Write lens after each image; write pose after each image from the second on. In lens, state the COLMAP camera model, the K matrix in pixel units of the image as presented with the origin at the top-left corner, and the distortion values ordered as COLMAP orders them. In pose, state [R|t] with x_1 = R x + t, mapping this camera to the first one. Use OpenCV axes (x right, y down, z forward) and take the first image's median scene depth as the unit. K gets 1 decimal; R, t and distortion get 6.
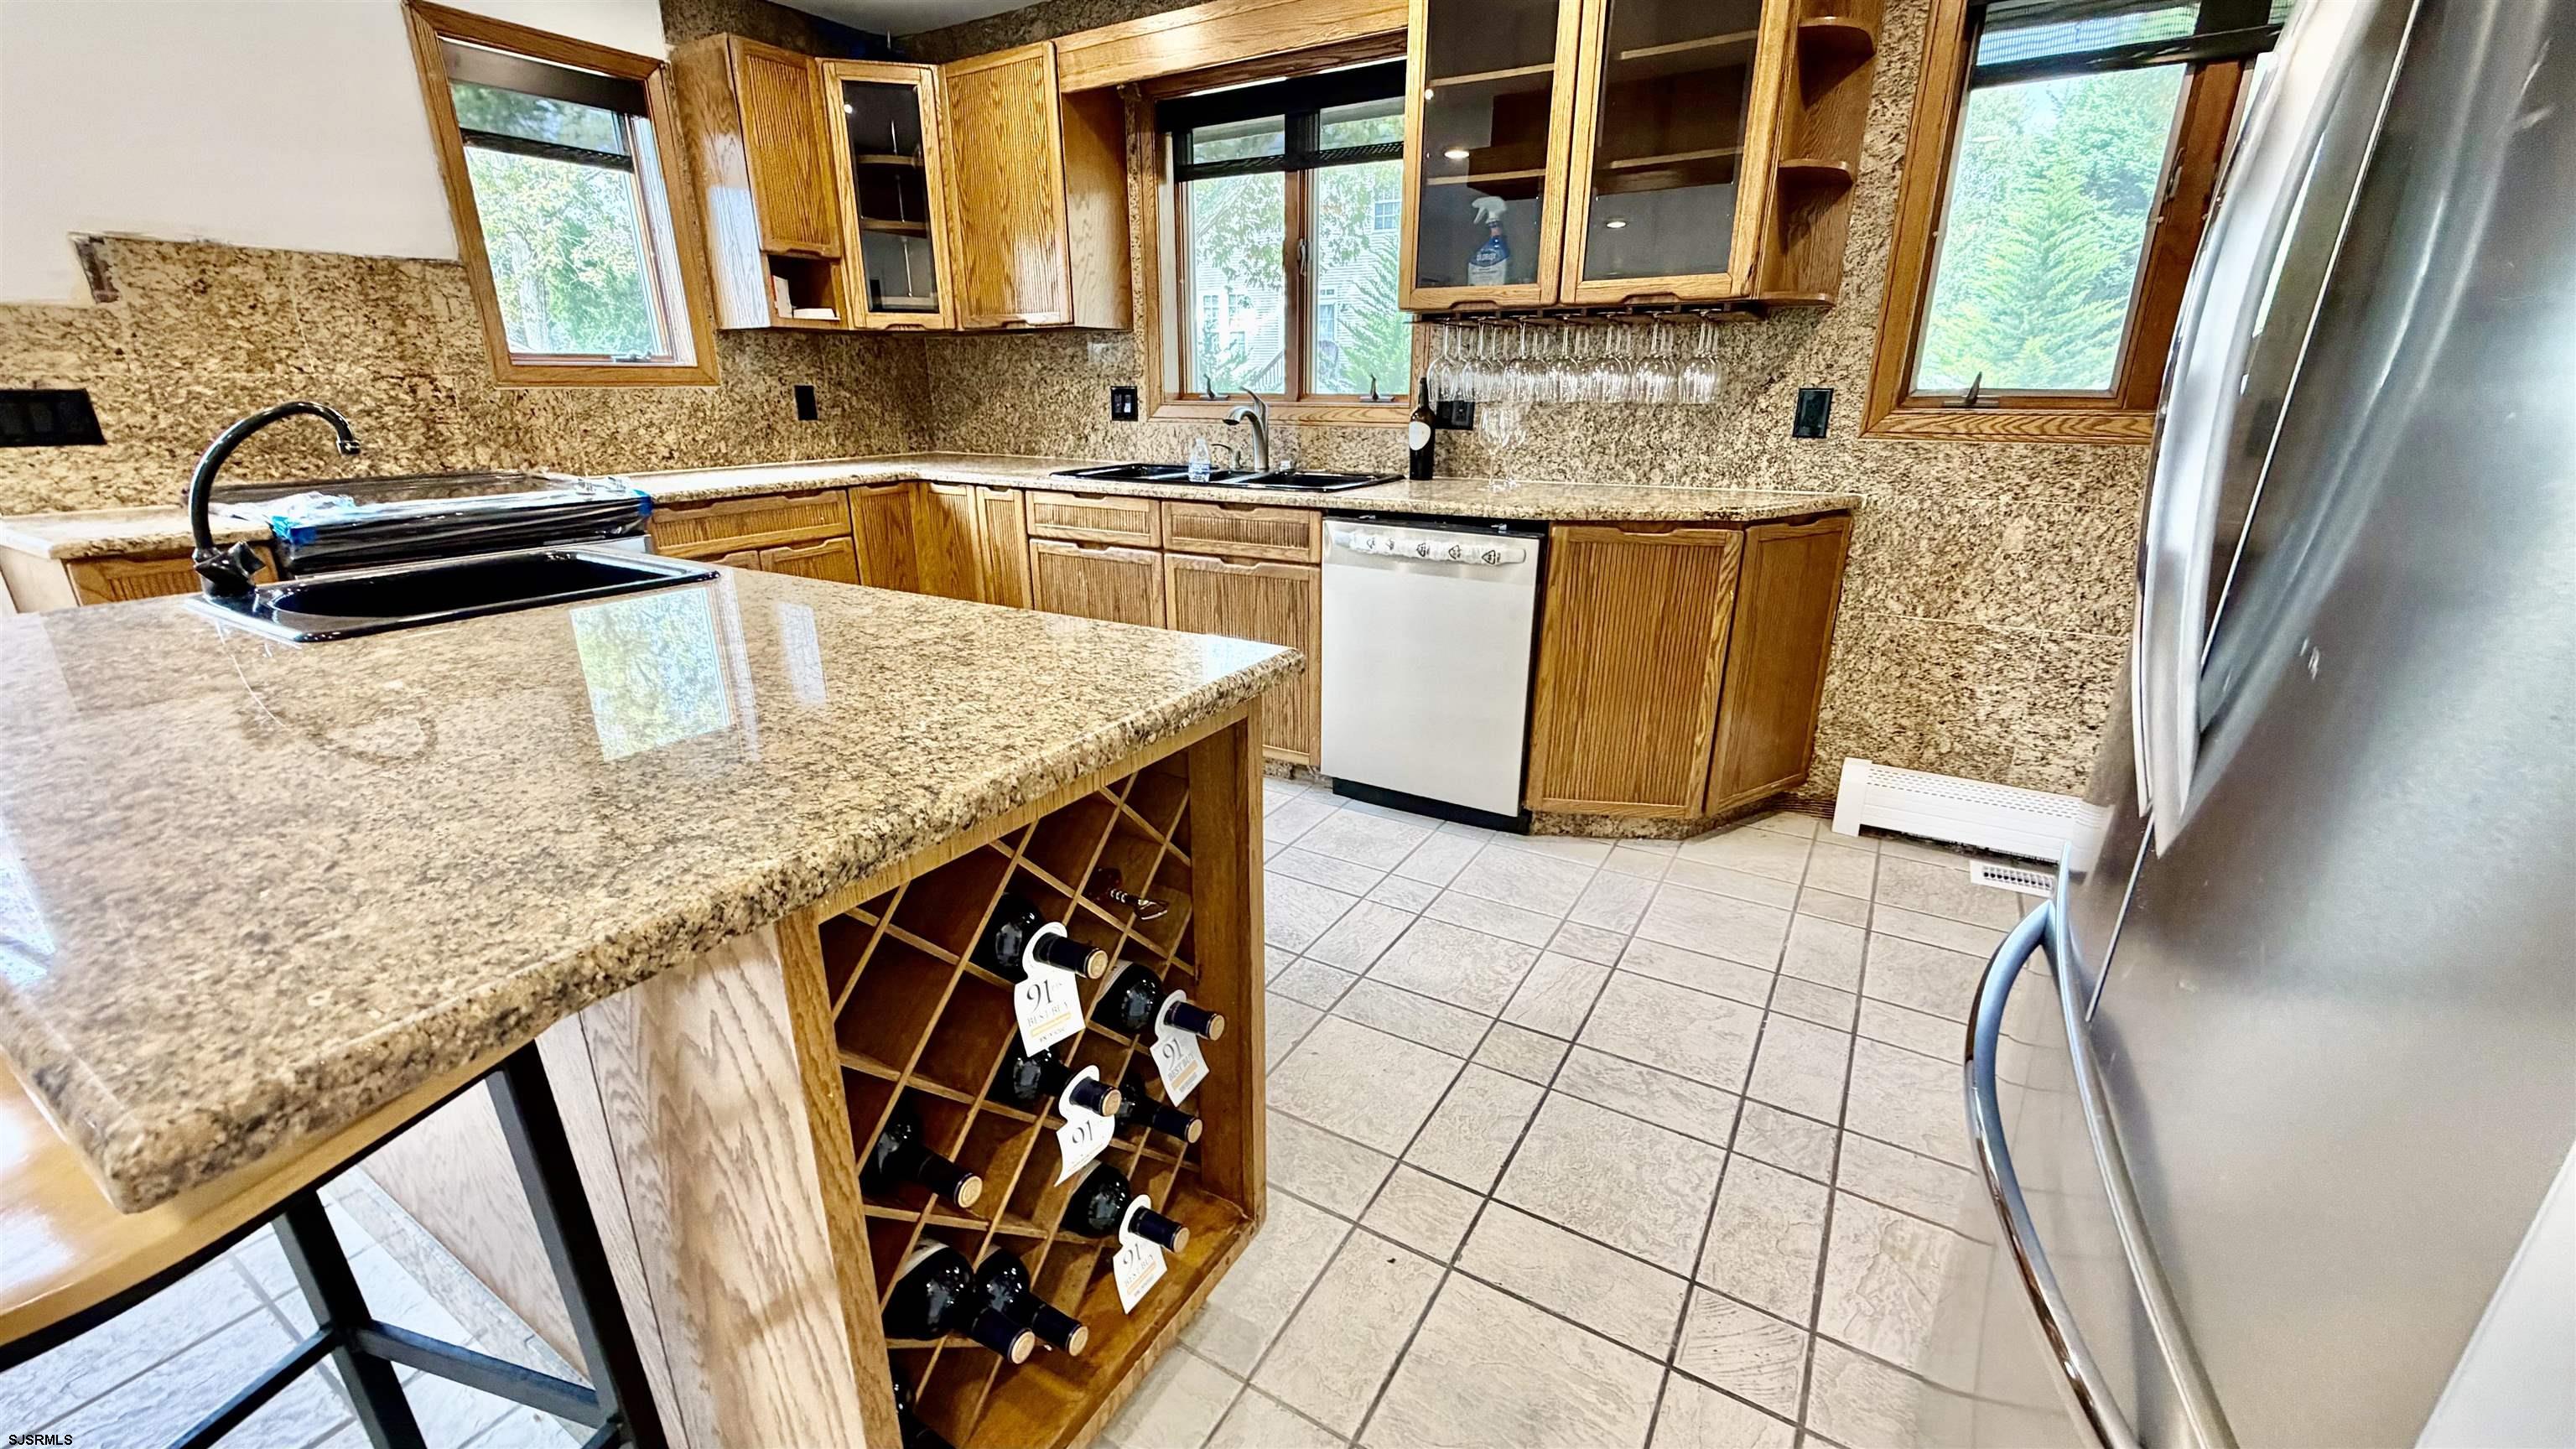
lens RADIAL K [[1028.7, 0, 1280.2], [0, 1028.7, 724.4], [0, 0, 1]] dist [0.002342, -0.000156]
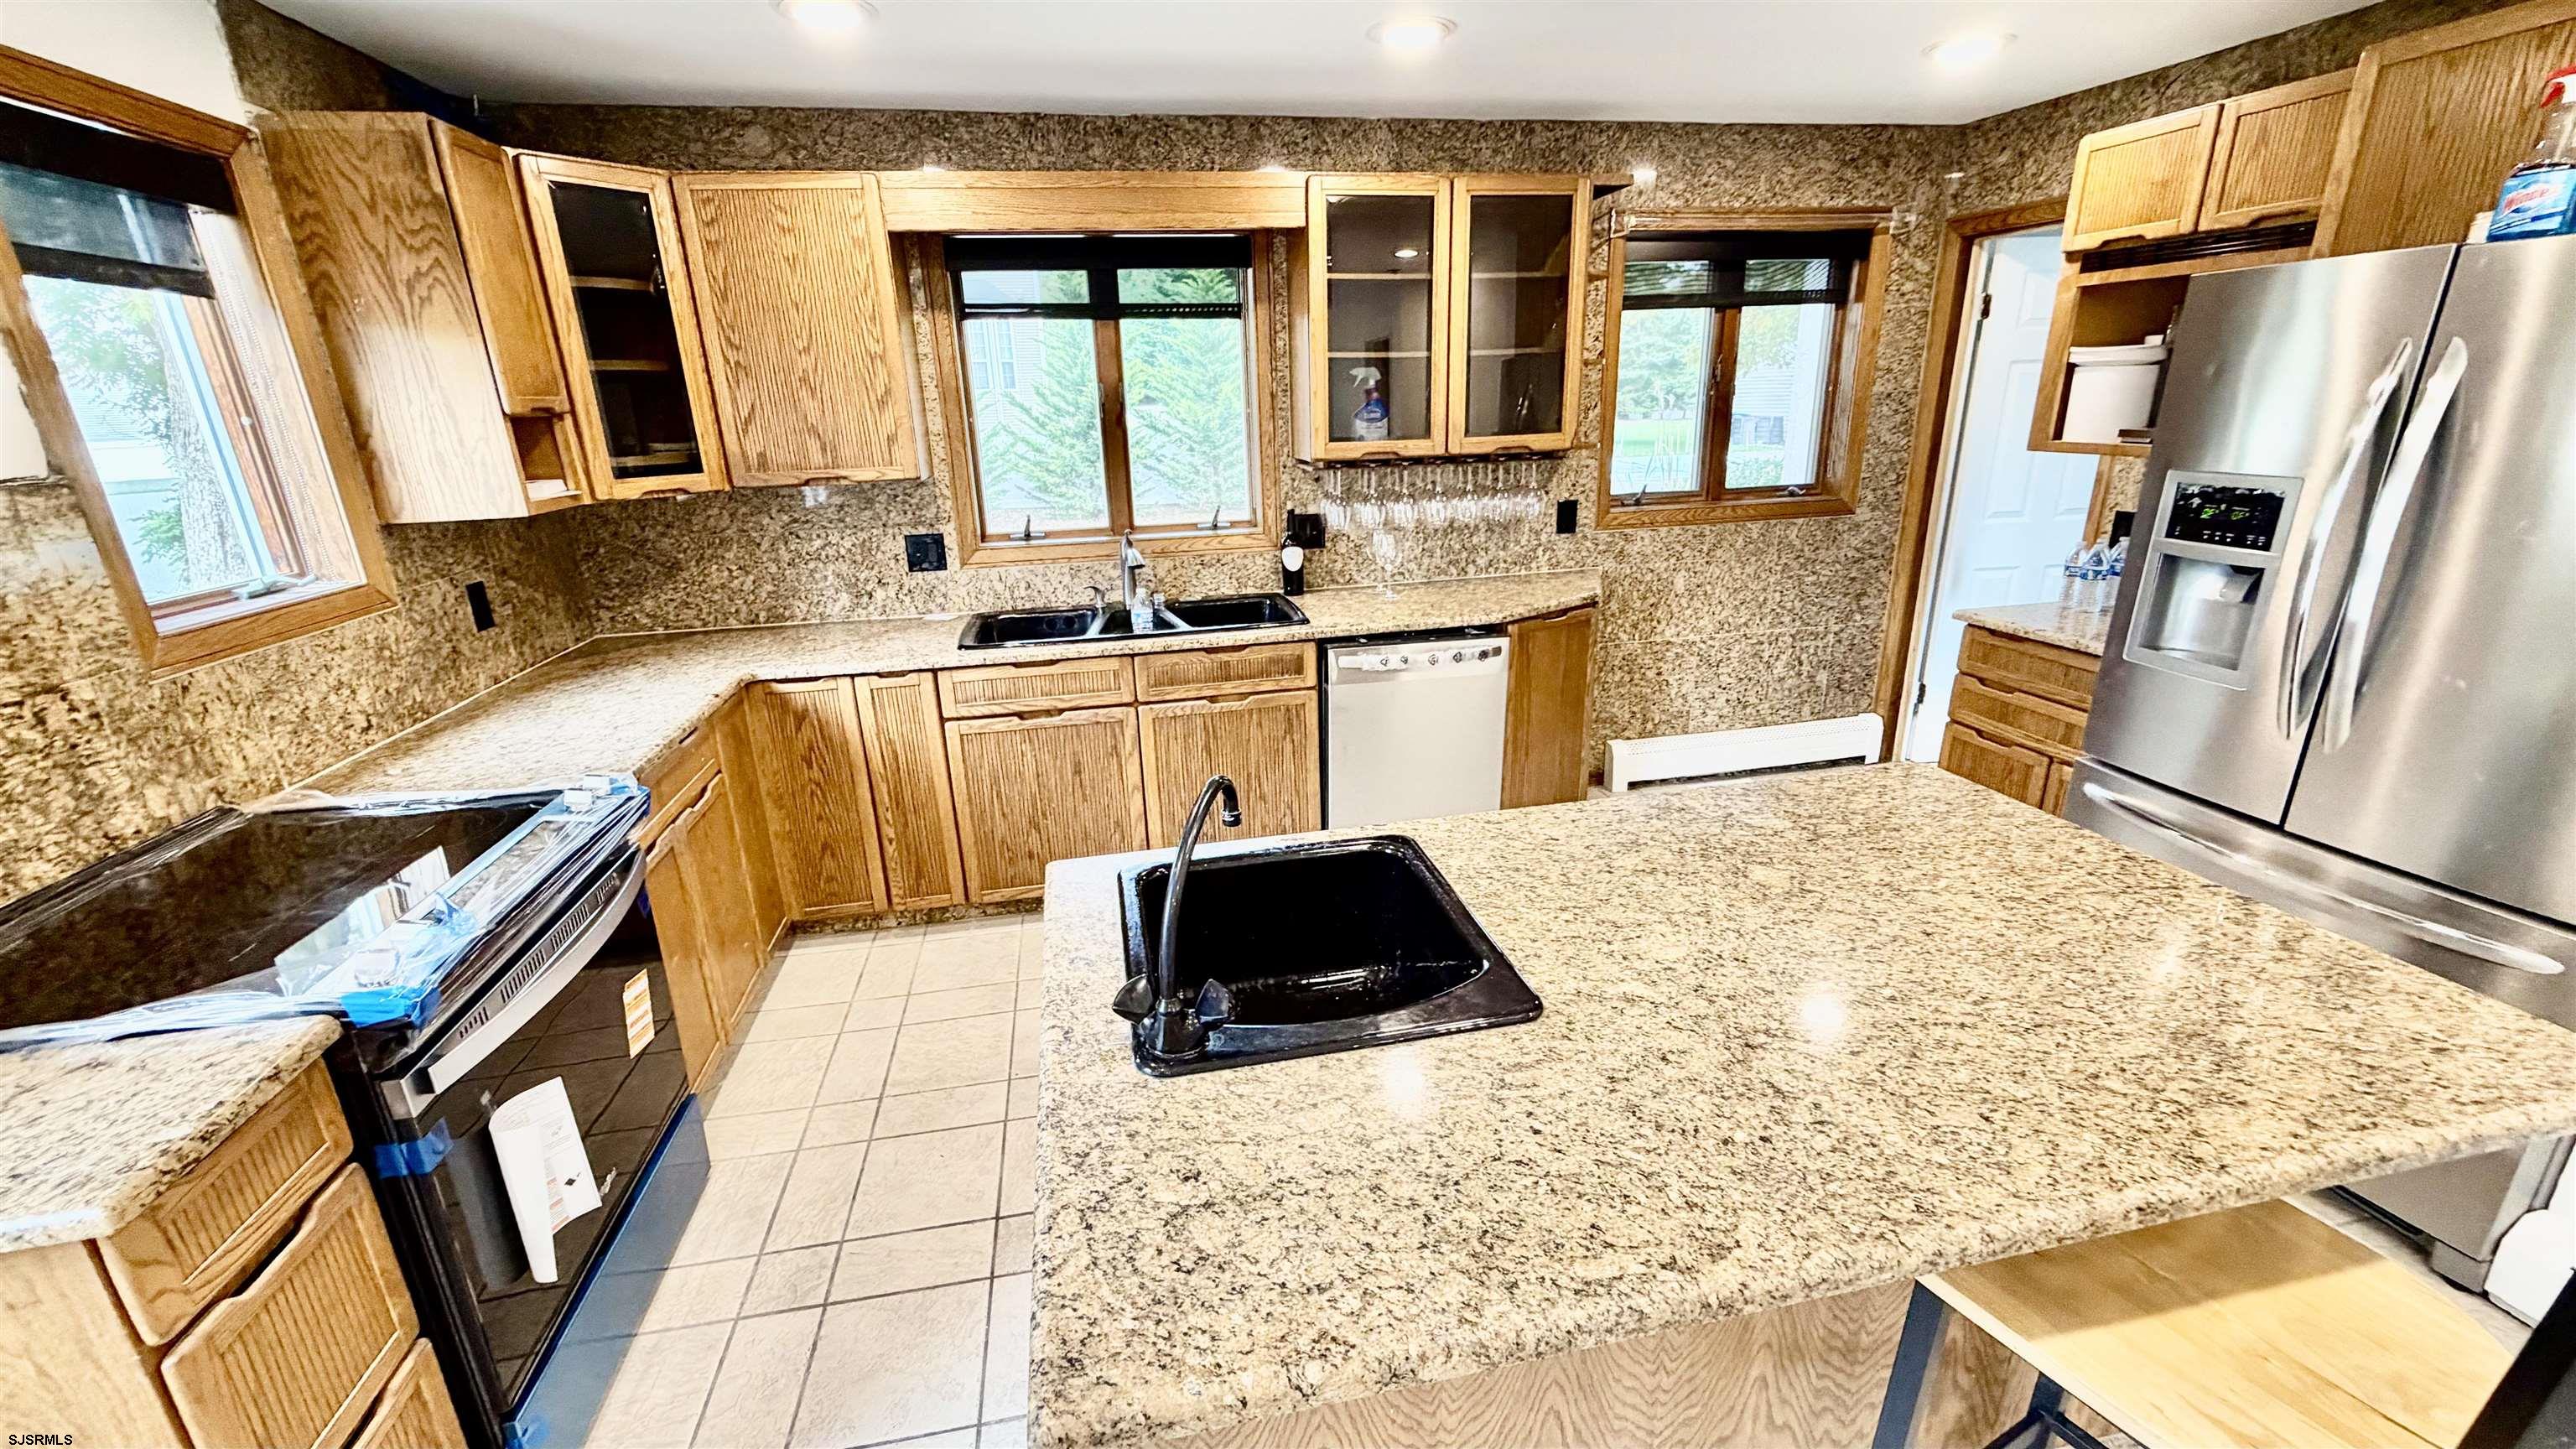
lens RADIAL K [[1028.7, 0, 1280.2], [0, 1028.7, 724.4], [0, 0, 1]] dist [0.002342, -0.000156]
pose [[0.732468, -0.229000, 0.641131, -0.718615], [0.245568, 0.967203, 0.064915, -0.198600], [-0.634970, 0.109893, 0.764681, 0.171252]]
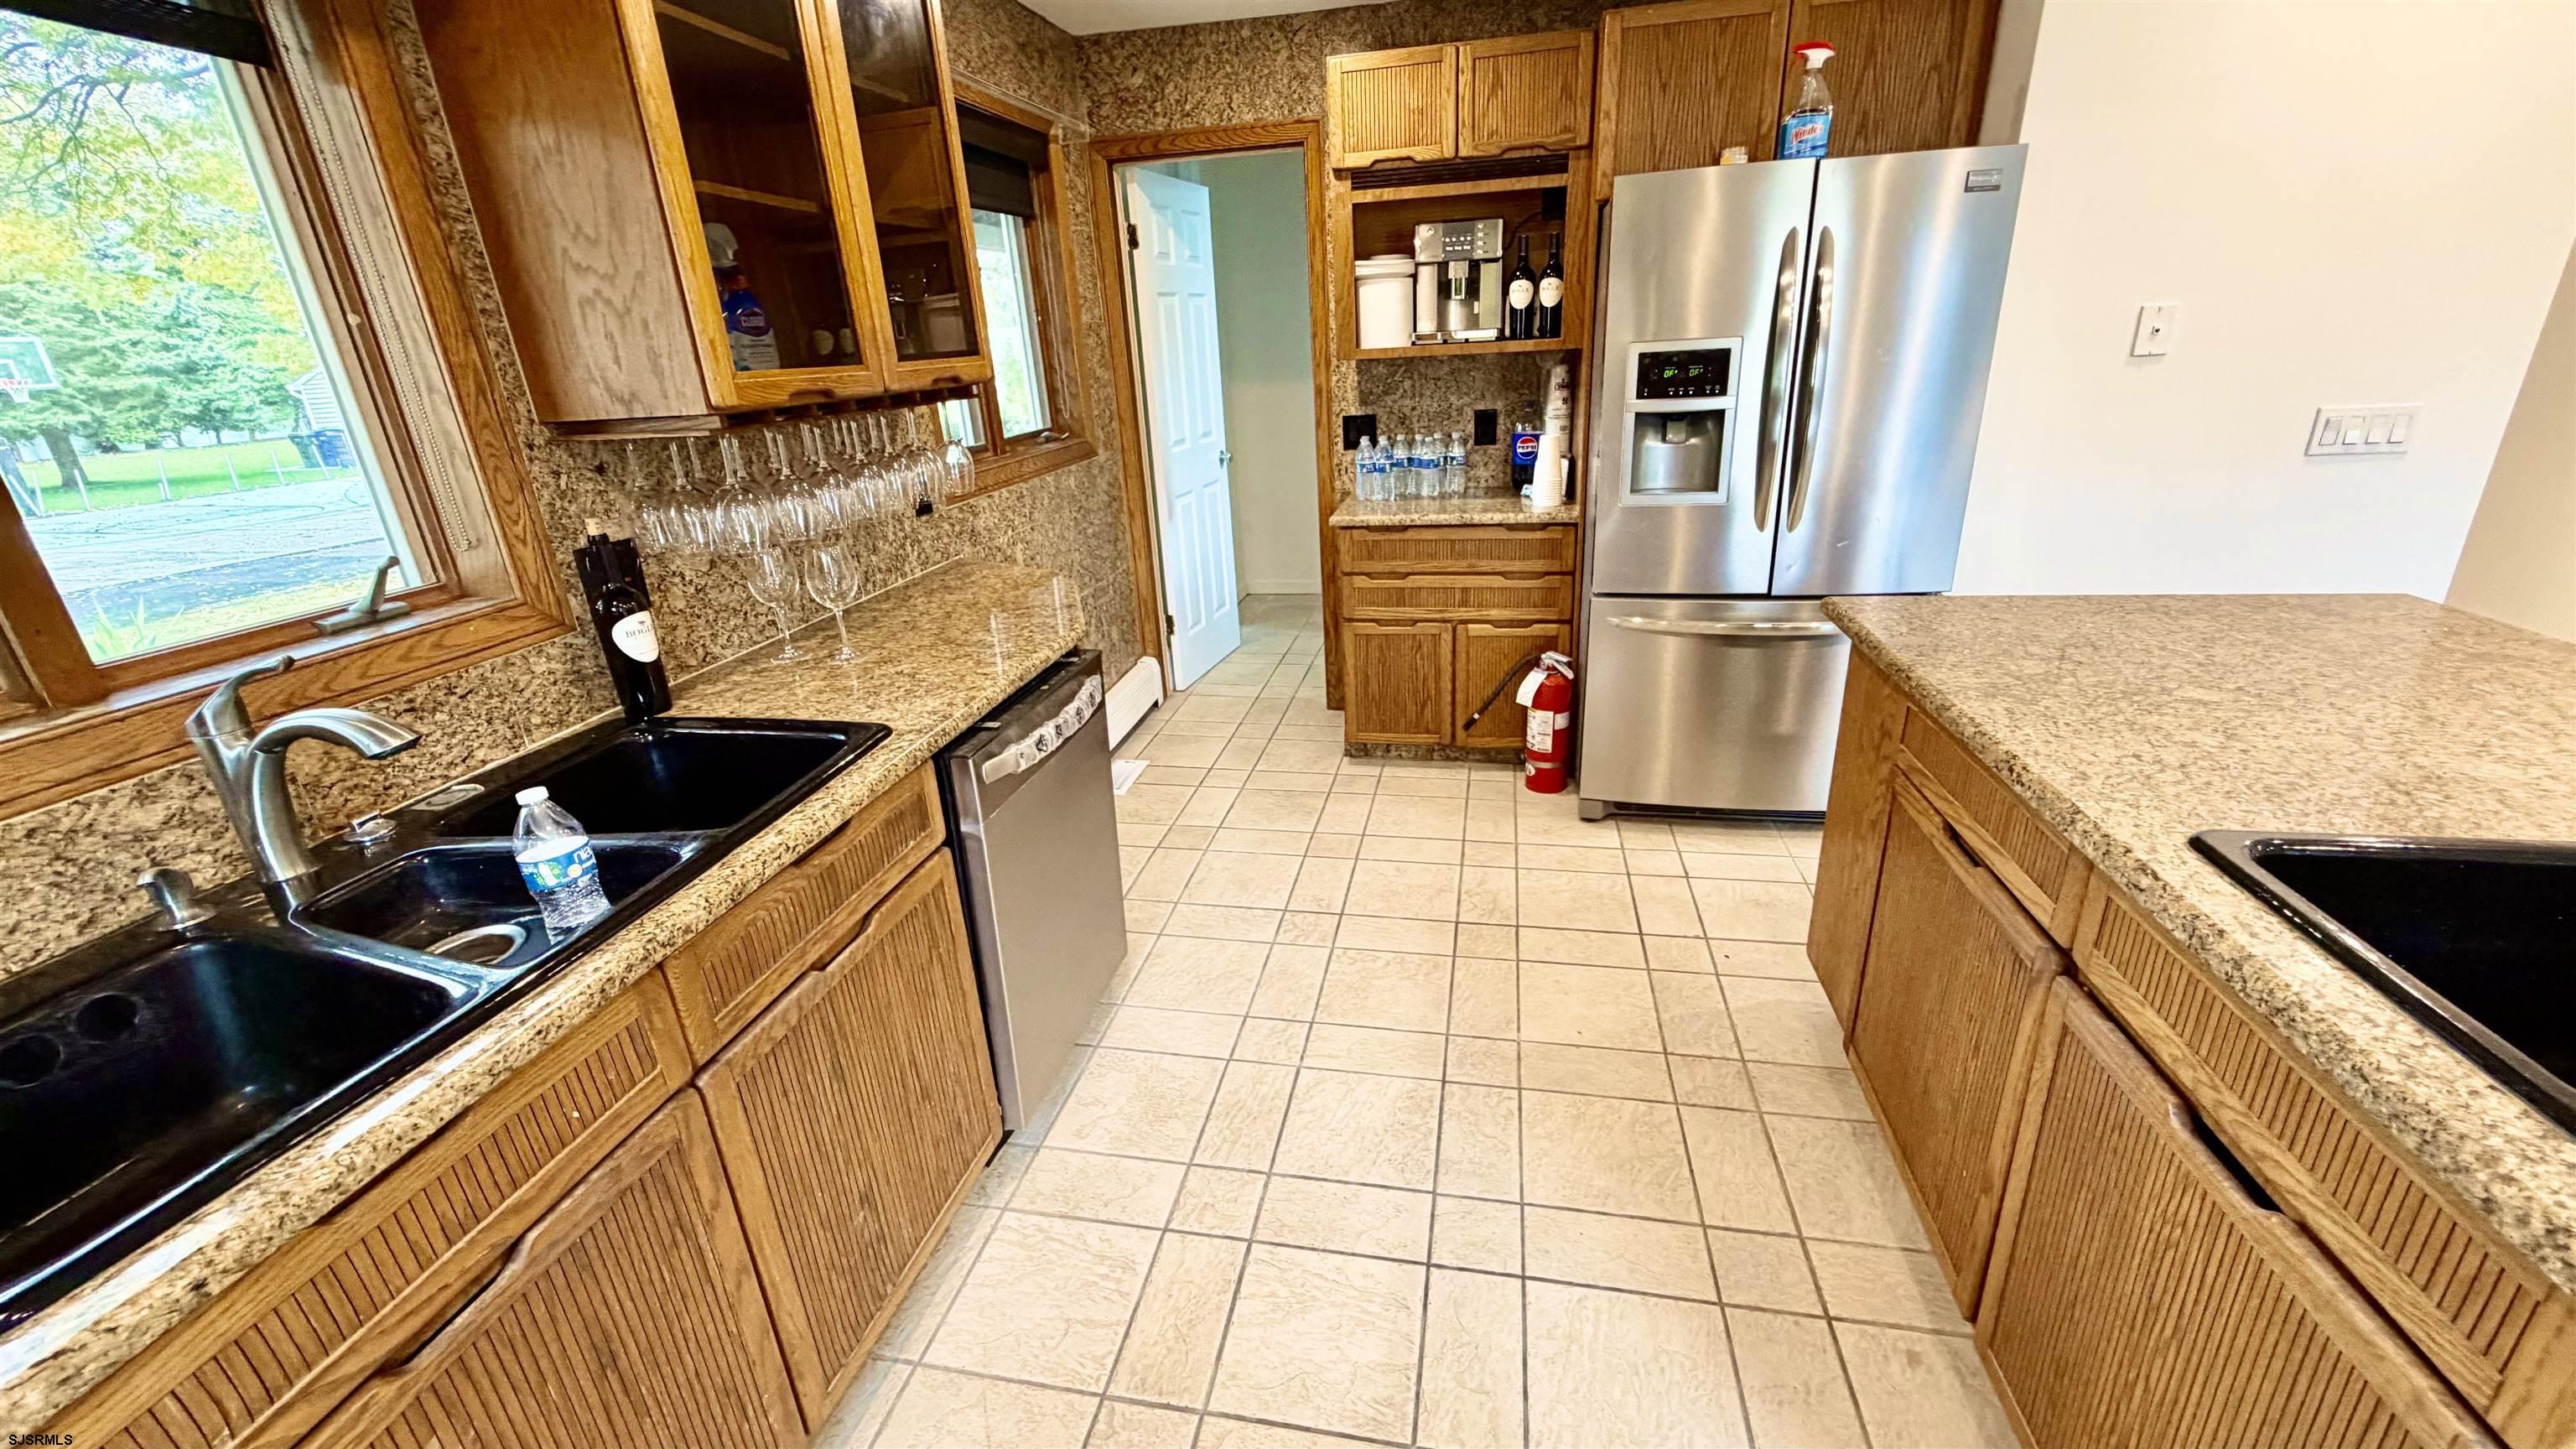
lens RADIAL K [[1025.4, 0, 1284.7], [0, 1025.4, 724.4], [0, 0, 1]] dist [-0.000435, -0.000651]
pose [[-0.344538, -0.316237, 0.883905, -0.515475], [0.350534, 0.830116, 0.433628, -0.393330], [-0.870873, 0.459240, -0.175154, 0.905990]]
